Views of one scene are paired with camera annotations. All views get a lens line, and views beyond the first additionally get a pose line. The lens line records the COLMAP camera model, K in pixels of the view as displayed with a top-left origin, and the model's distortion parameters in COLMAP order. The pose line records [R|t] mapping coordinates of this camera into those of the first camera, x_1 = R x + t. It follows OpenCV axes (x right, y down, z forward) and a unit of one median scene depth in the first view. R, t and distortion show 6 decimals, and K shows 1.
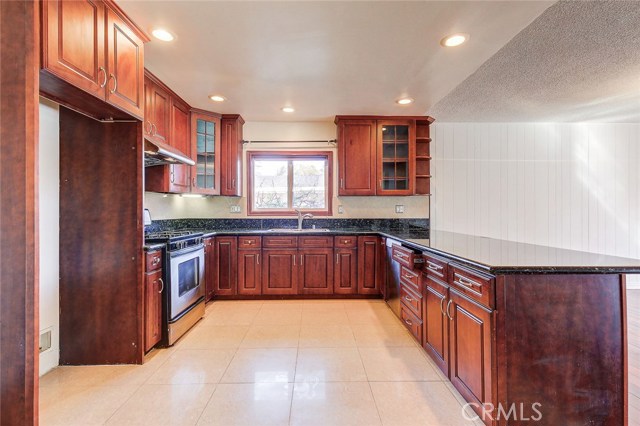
lens RADIAL K [[296.1, 0, 319.8], [0, 296.1, 206.7], [0, 0, 1]] dist [0.002013, -0.000162]
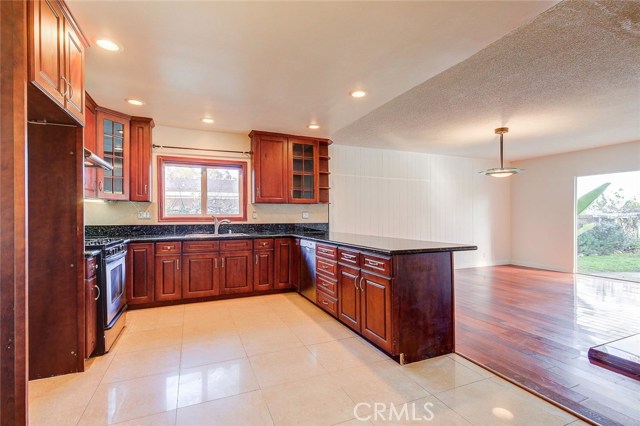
lens RADIAL K [[296.1, 0, 319.8], [0, 296.1, 206.7], [0, 0, 1]] dist [0.002013, -0.000162]
pose [[0.926961, 0.011121, 0.374994, -0.164989], [-0.003700, 0.999783, -0.020504, -0.002094], [-0.375141, 0.017619, 0.926800, -0.152790]]
